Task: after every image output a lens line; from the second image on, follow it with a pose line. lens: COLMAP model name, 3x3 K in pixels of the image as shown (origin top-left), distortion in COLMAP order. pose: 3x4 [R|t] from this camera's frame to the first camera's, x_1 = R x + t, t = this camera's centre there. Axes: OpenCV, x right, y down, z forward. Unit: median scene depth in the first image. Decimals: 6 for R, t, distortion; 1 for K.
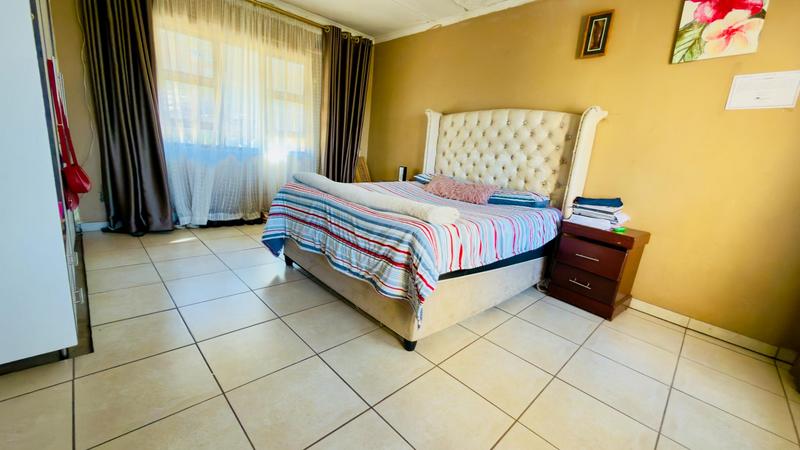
lens RADIAL K [[318.5, 0, 400.0], [0, 318.5, 225.0], [0, 0, 1]] dist [-0.001975, -0.000165]
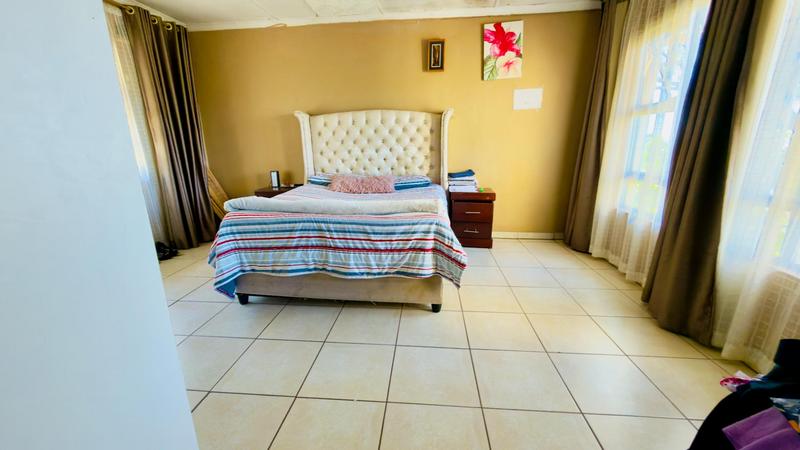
lens RADIAL K [[318.5, 0, 400.0], [0, 318.5, 225.0], [0, 0, 1]] dist [-0.001975, -0.000165]
pose [[0.753974, -0.264829, 0.601156, -0.530303], [0.232916, 0.963455, 0.132309, -0.108396], [-0.614226, 0.040261, 0.788103, 0.034560]]
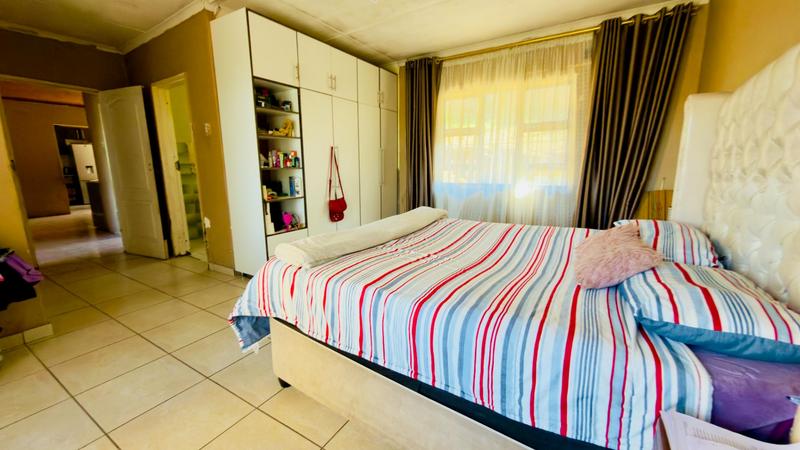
lens RADIAL K [[318.5, 0, 400.0], [0, 318.5, 225.0], [0, 0, 1]] dist [-0.001975, -0.000165]
pose [[0.255373, 0.073043, -0.964080, 0.666852], [-0.199758, 0.979614, 0.021306, -0.115360], [0.945982, 0.187142, 0.264757, 0.686626]]
